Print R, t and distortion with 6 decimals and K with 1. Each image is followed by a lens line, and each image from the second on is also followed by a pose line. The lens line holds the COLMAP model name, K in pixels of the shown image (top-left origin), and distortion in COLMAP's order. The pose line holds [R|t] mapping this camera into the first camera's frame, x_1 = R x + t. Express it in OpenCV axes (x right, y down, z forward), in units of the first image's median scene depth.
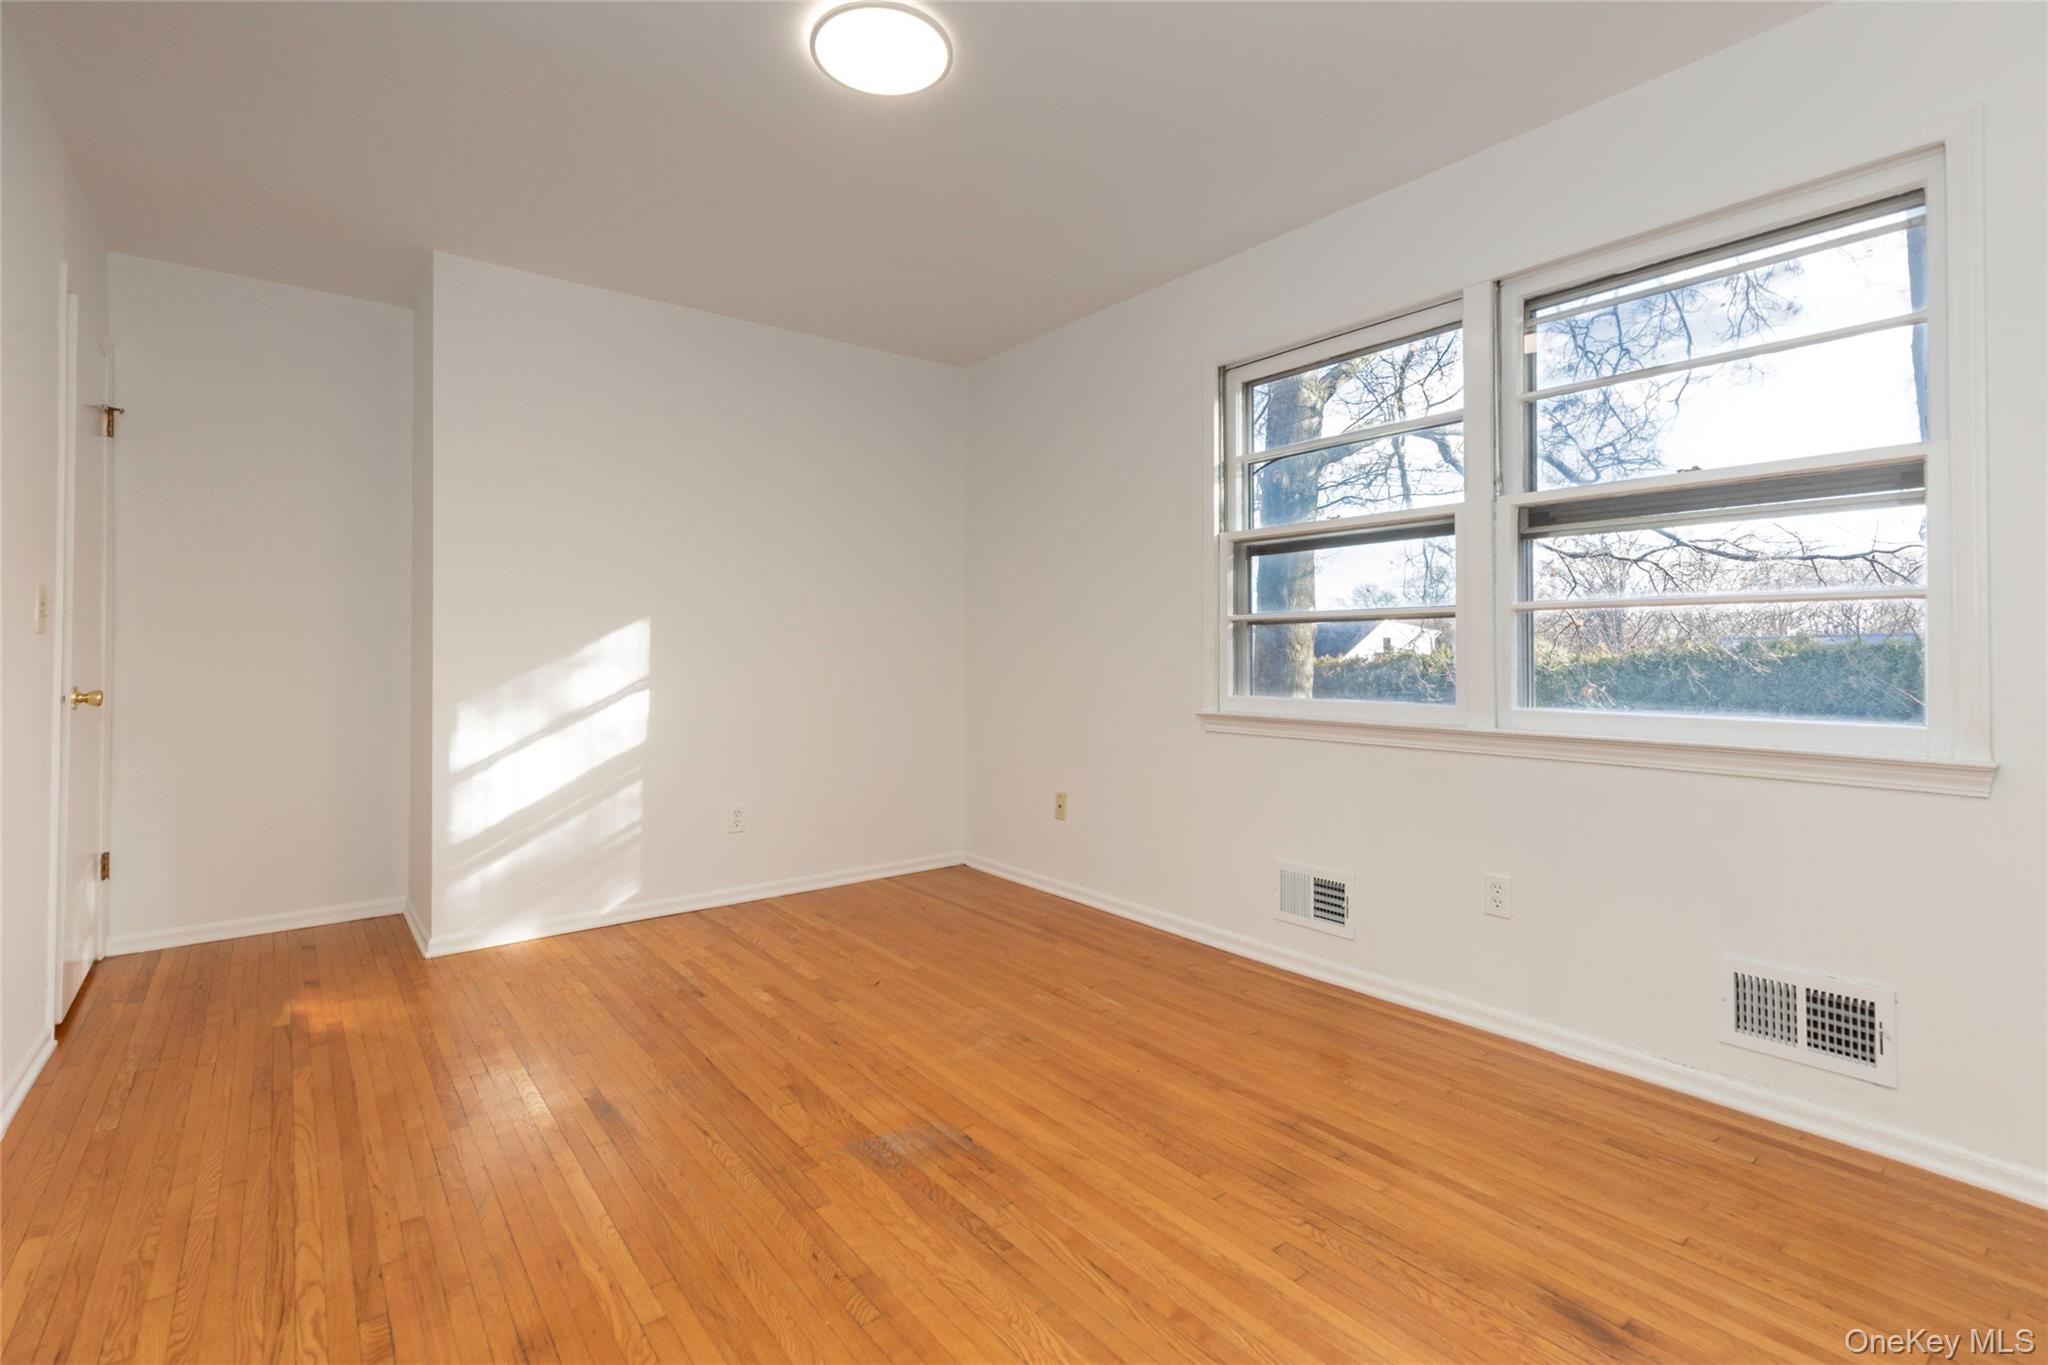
lens RADIAL K [[945.5, 0, 1023.2], [0, 945.5, 643.0], [0, 0, 1]] dist [-0.000680, 0.000825]
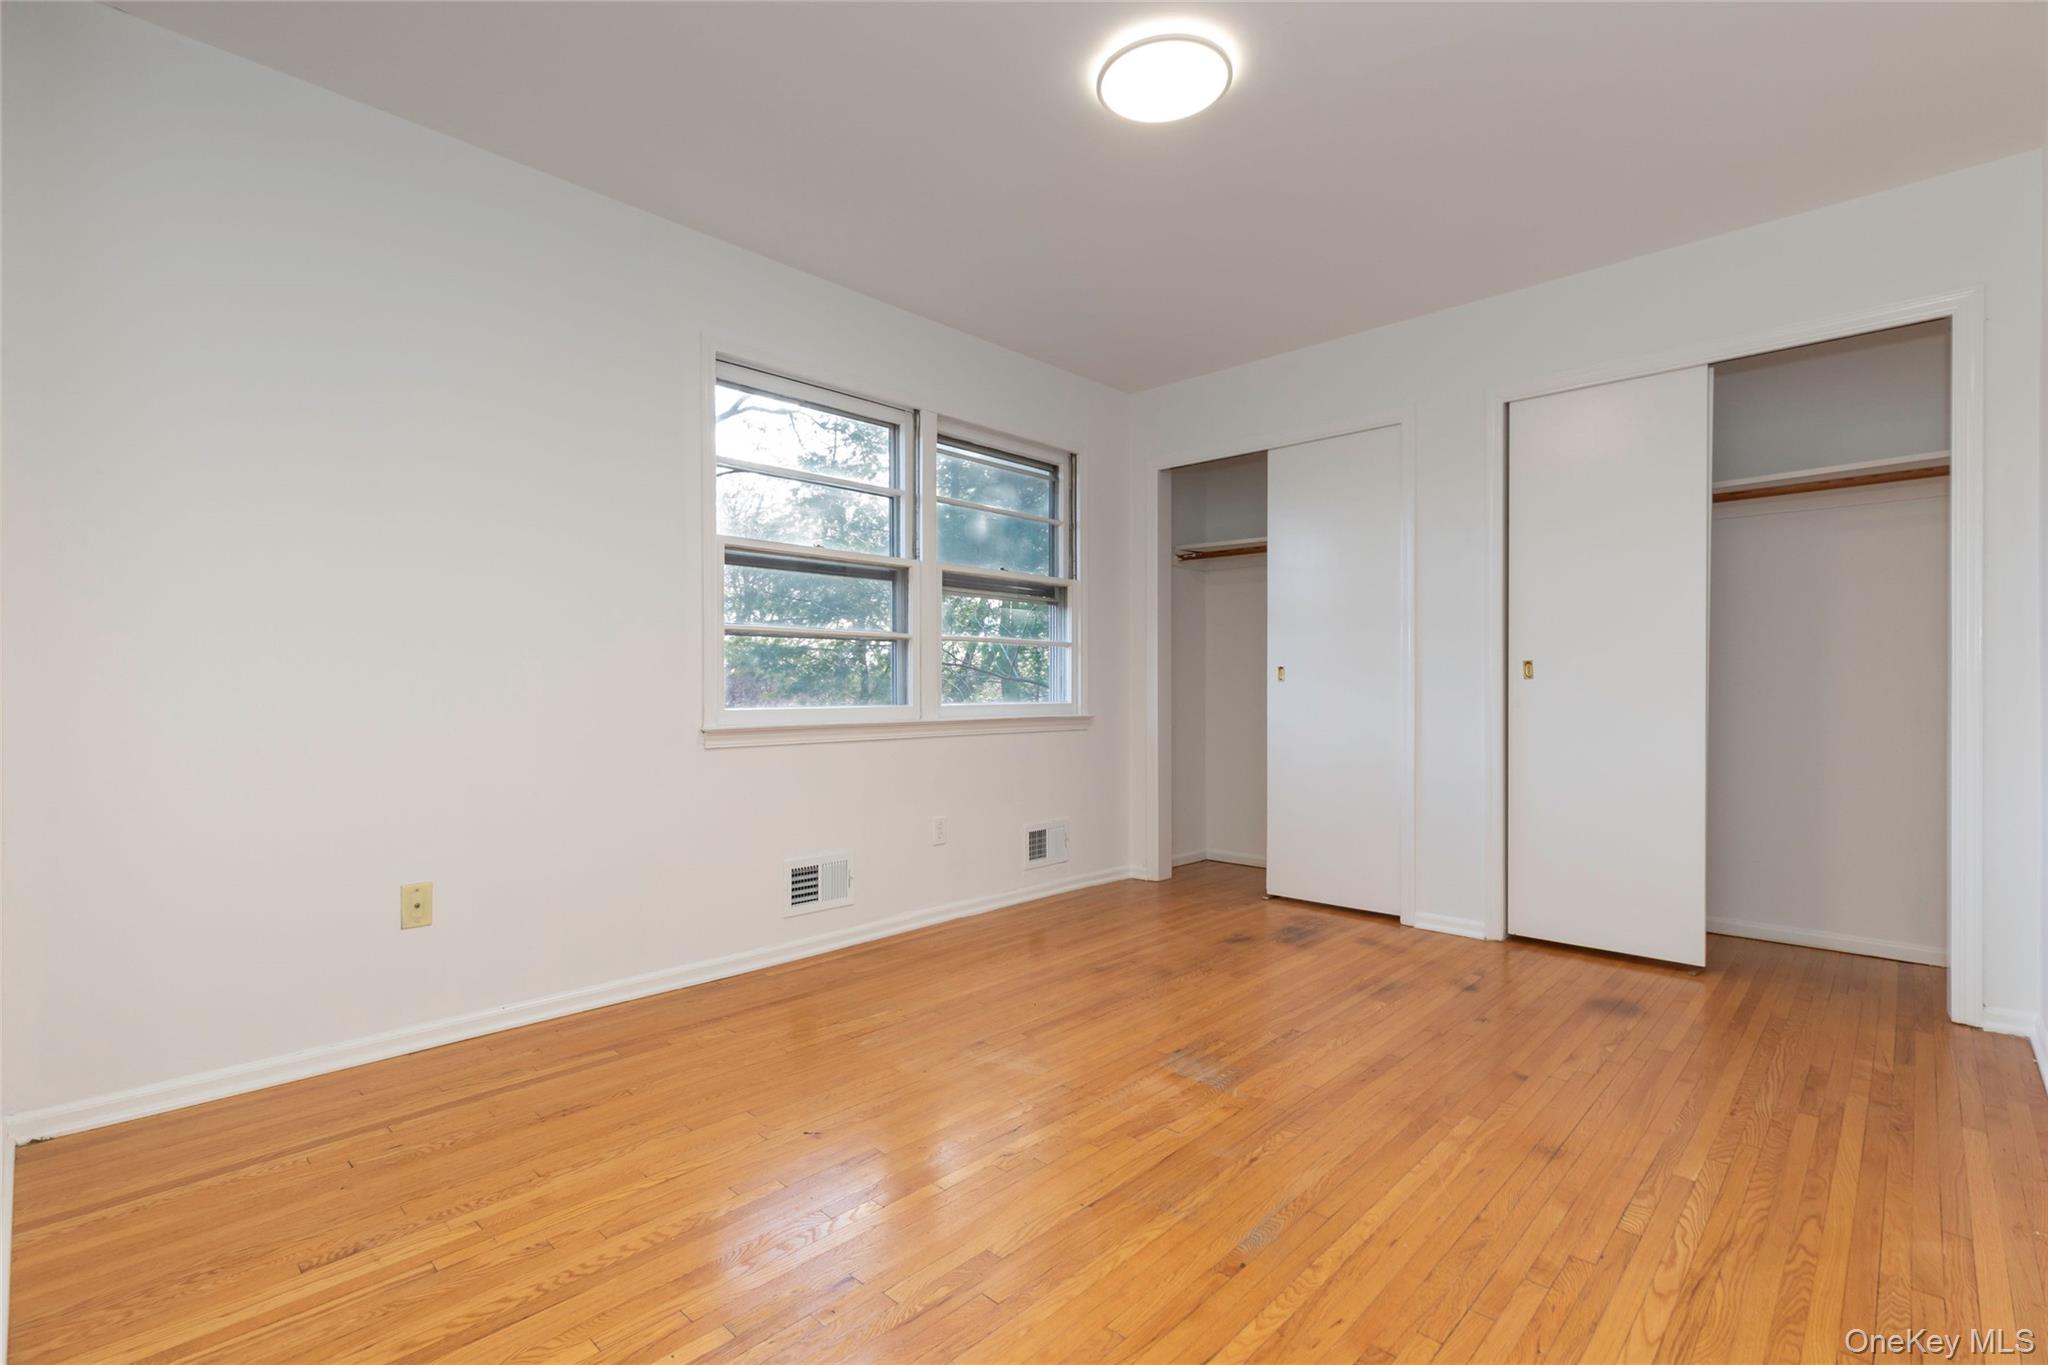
lens RADIAL K [[926.6, 0, 1025.9], [0, 926.6, 685.2], [0, 0, 1]] dist [0.012478, 0.000465]
pose [[-0.145532, -0.005134, 0.989340, -1.239885], [-0.014798, 0.999886, 0.003012, 0.039216], [-0.989243, -0.014202, -0.145592, 1.382633]]
